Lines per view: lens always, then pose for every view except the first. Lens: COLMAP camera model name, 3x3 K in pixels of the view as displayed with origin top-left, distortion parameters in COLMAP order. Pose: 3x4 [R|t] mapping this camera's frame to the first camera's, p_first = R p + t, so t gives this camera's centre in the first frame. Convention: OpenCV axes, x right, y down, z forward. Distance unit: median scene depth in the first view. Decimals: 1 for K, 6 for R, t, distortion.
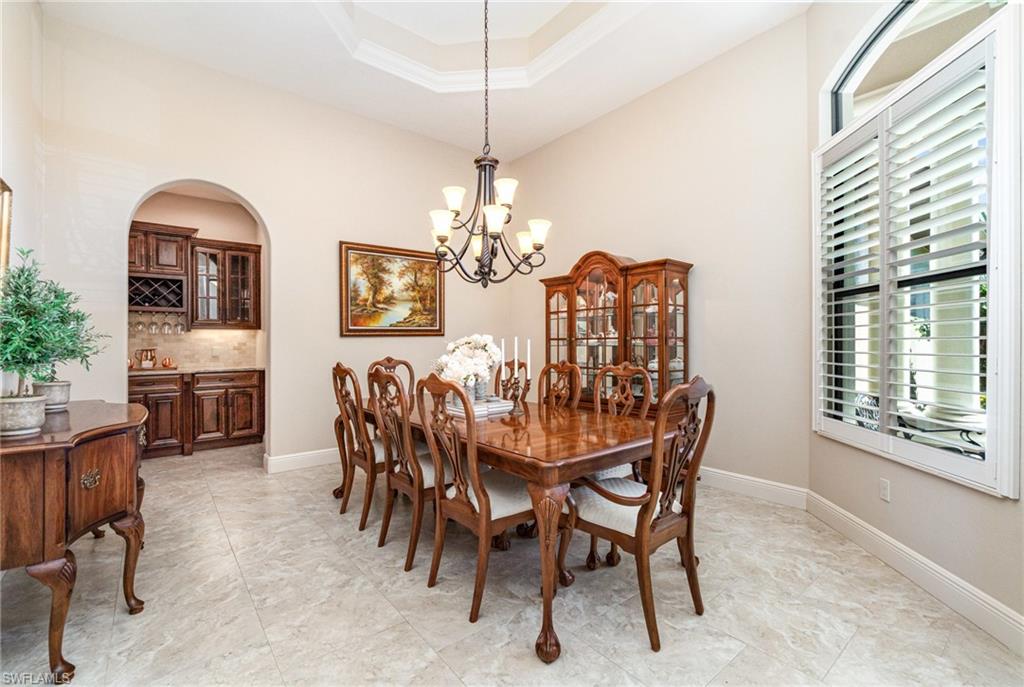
lens RADIAL K [[445.5, 0, 509.2], [0, 445.5, 339.9], [0, 0, 1]] dist [-0.004554, -0.000328]
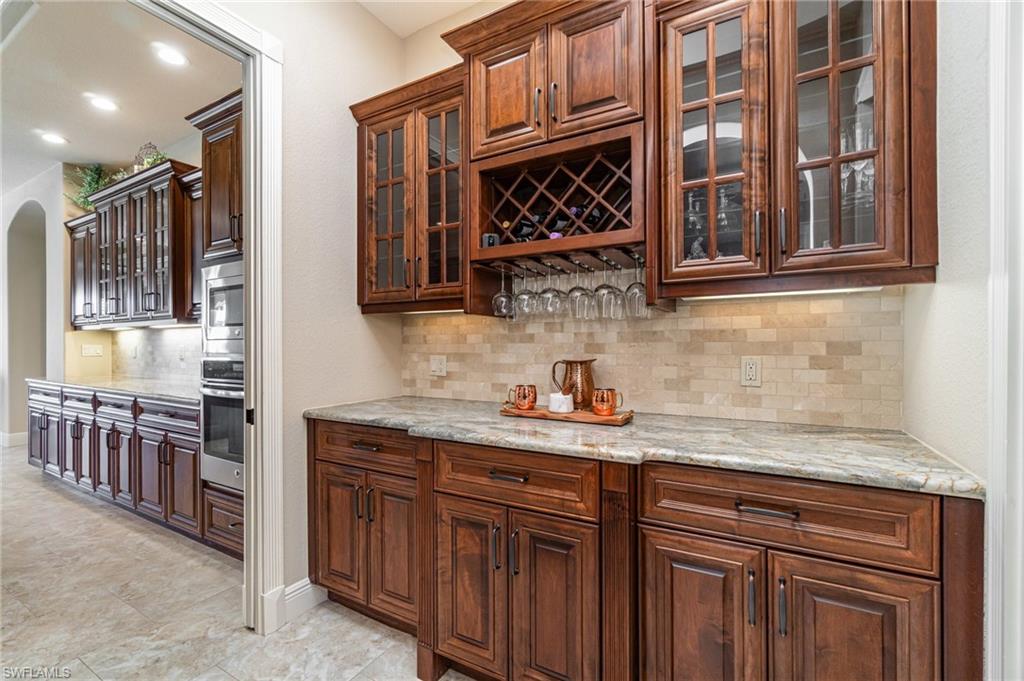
lens RADIAL K [[445.4, 0, 508.4], [0, 445.4, 344.3], [0, 0, 1]] dist [-0.000428, 0.000268]
pose [[0.370184, 0.000256, -0.928958, -0.469866], [0.003937, 0.999991, 0.001844, 0.006602], [0.928950, -0.004340, 0.370180, 0.788004]]
